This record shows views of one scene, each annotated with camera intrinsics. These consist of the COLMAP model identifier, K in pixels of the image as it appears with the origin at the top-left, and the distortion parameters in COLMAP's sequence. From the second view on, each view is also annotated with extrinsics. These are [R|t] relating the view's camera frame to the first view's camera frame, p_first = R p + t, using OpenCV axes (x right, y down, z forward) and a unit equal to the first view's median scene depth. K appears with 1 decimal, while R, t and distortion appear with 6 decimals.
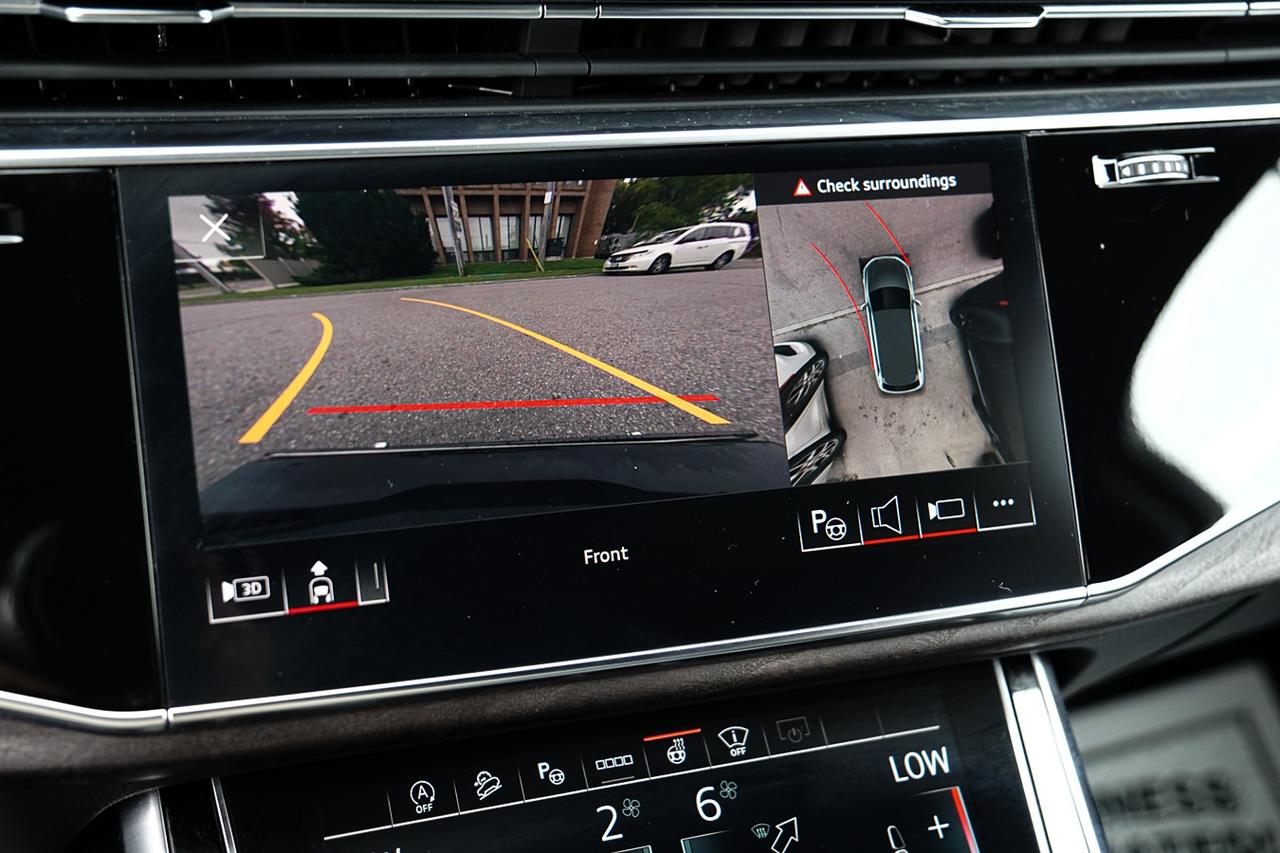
lens RADIAL K [[1748.7, 0, 640.2], [0, 1748.7, 434.1], [0, 0, 1]] dist [0.119121, 0.000000]
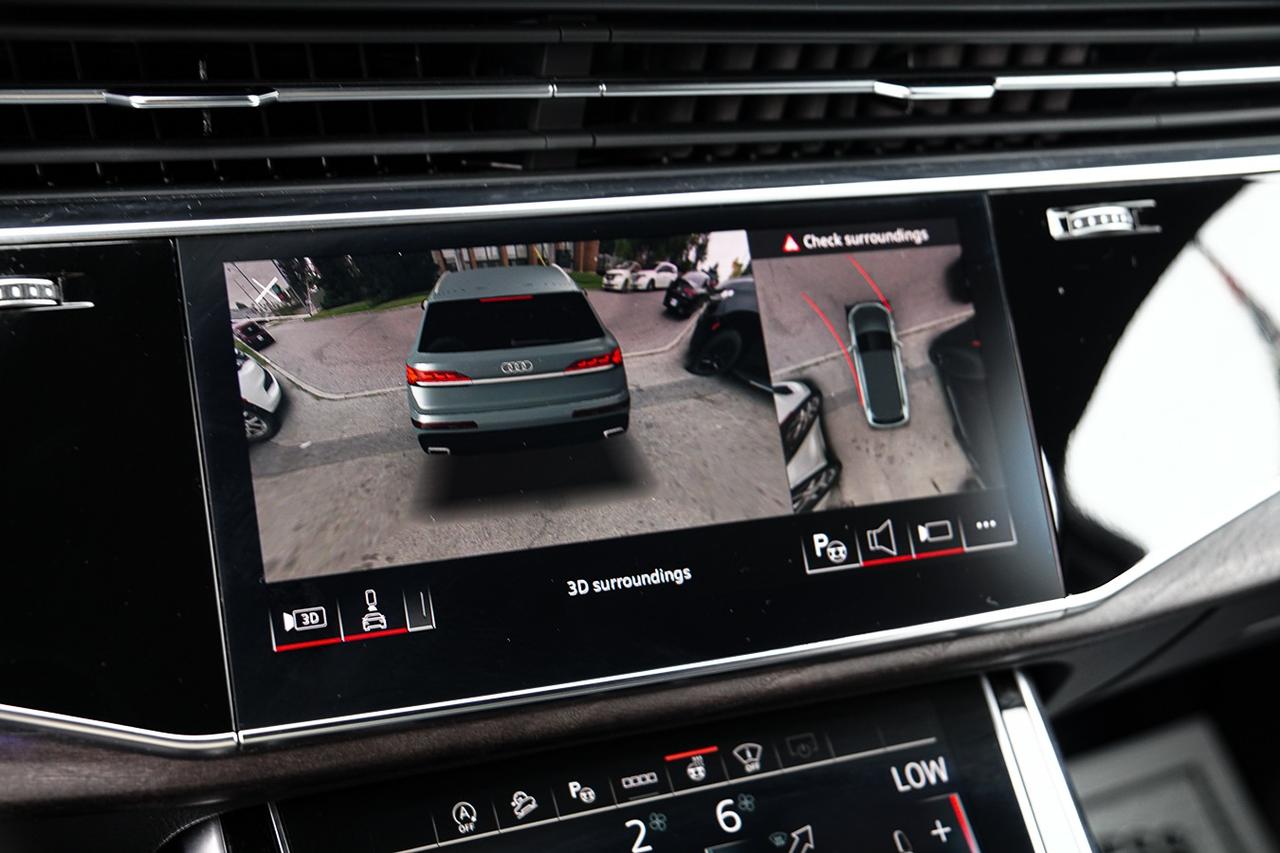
lens RADIAL K [[1748.7, 0, 638.8], [0, 1748.7, 434.5], [0, 0, 1]] dist [0.119121, 0.000000]
pose [[0.998408, -0.036103, 0.043333, -0.054129], [0.038885, 0.997115, -0.065191, 0.046626], [-0.040854, 0.066772, 0.996931, -0.081584]]
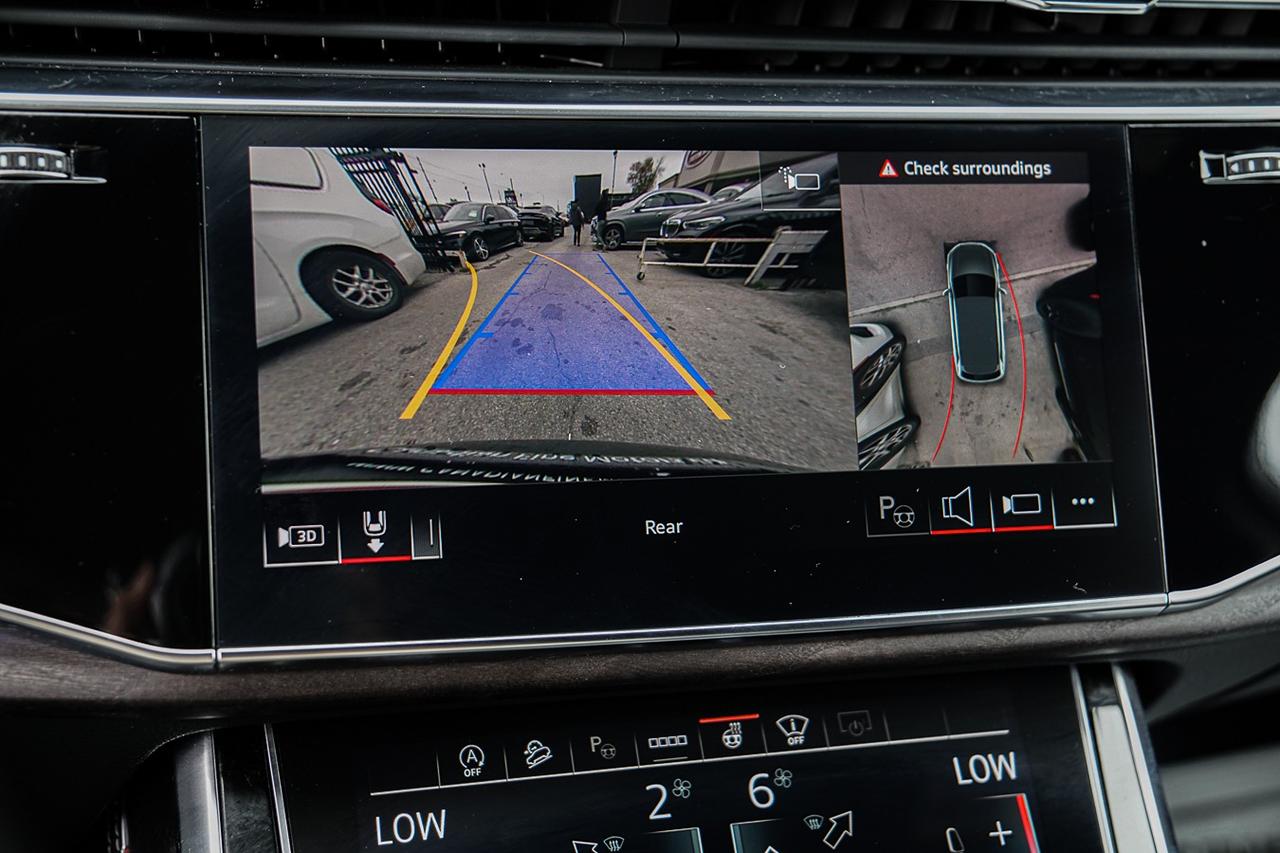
lens RADIAL K [[1748.7, 0, 640.4], [0, 1748.7, 434.6], [0, 0, 1]] dist [0.119121, 0.000000]
pose [[0.994758, 0.051157, -0.088546, 0.048608], [-0.052848, 0.998460, -0.016856, 0.032004], [0.087547, 0.021447, 0.995929, 0.011472]]
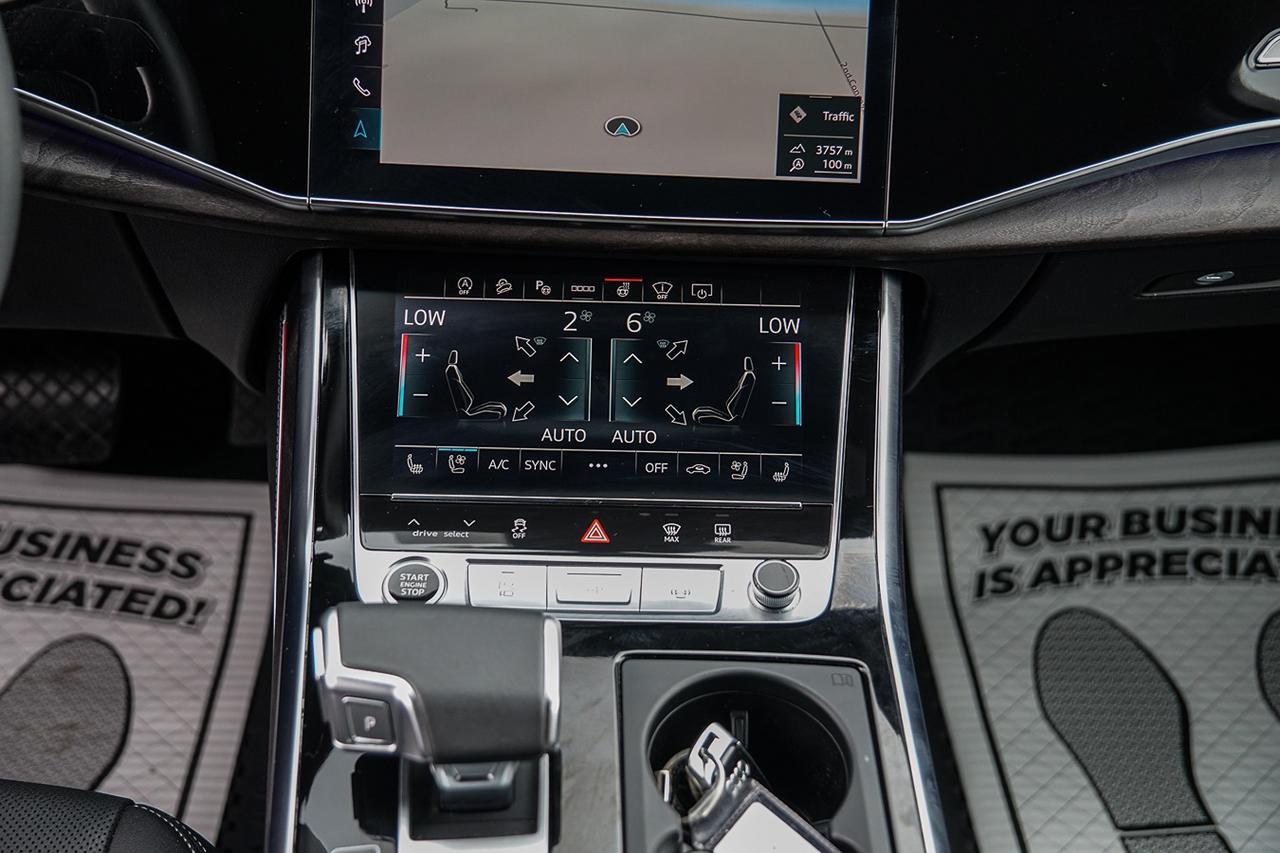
lens RADIAL K [[1748.7, 0, 644.6], [0, 1748.7, 442.6], [0, 0, 1]] dist [0.119121, 0.000000]
pose [[0.939743, 0.172524, -0.295158, 0.552156], [-0.128273, 0.978192, 0.163361, 0.052145], [0.316905, -0.115657, 0.941379, -0.550842]]
